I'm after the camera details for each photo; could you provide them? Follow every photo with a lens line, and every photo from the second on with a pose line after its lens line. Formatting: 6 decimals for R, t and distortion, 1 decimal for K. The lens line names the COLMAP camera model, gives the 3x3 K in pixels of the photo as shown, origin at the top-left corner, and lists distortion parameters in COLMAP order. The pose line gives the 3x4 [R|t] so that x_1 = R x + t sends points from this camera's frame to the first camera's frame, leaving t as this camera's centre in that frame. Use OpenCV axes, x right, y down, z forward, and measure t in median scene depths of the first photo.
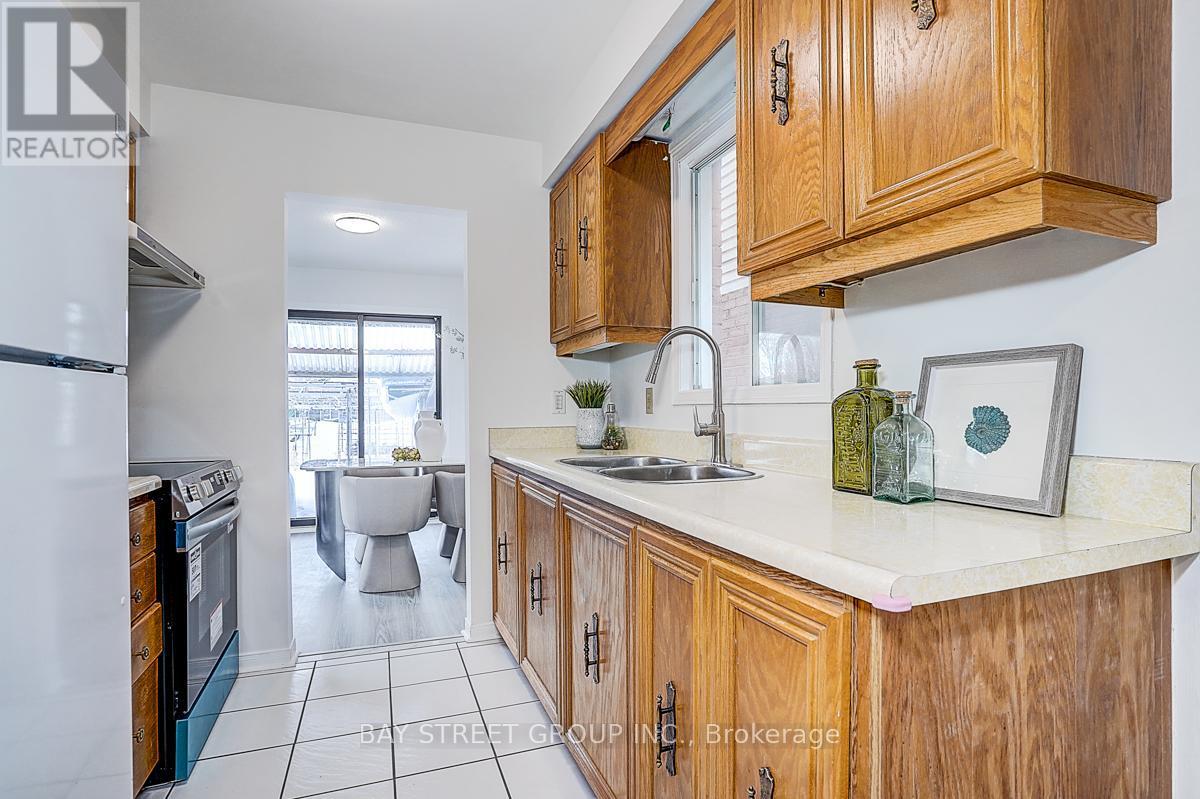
lens RADIAL K [[580.8, 0, 594.5], [0, 580.8, 415.0], [0, 0, 1]] dist [-0.029676, -0.000033]
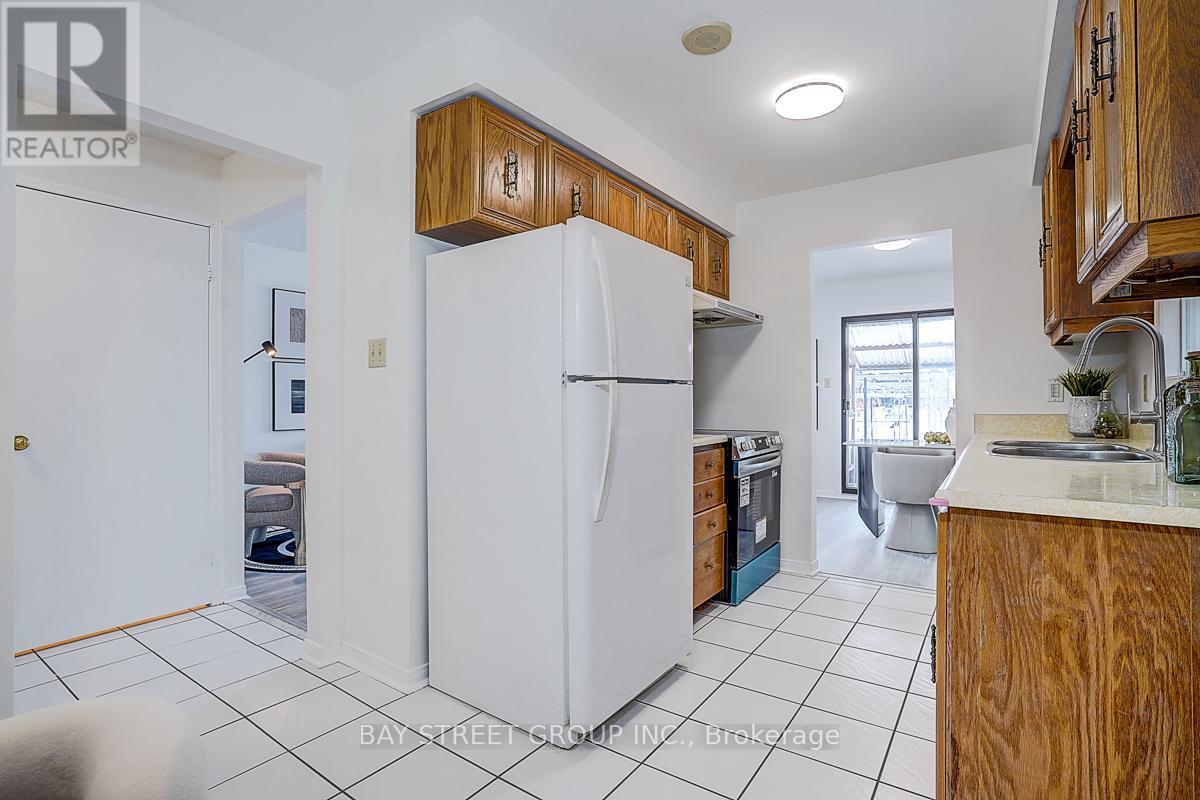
lens RADIAL K [[580.8, 0, 605.2], [0, 580.8, 407.4], [0, 0, 1]] dist [-0.029676, -0.000033]
pose [[0.561114, 0.009745, -0.827681, 0.529993], [-0.002360, 0.999945, 0.010173, -0.001174], [0.827735, -0.003755, 0.561106, -0.350719]]
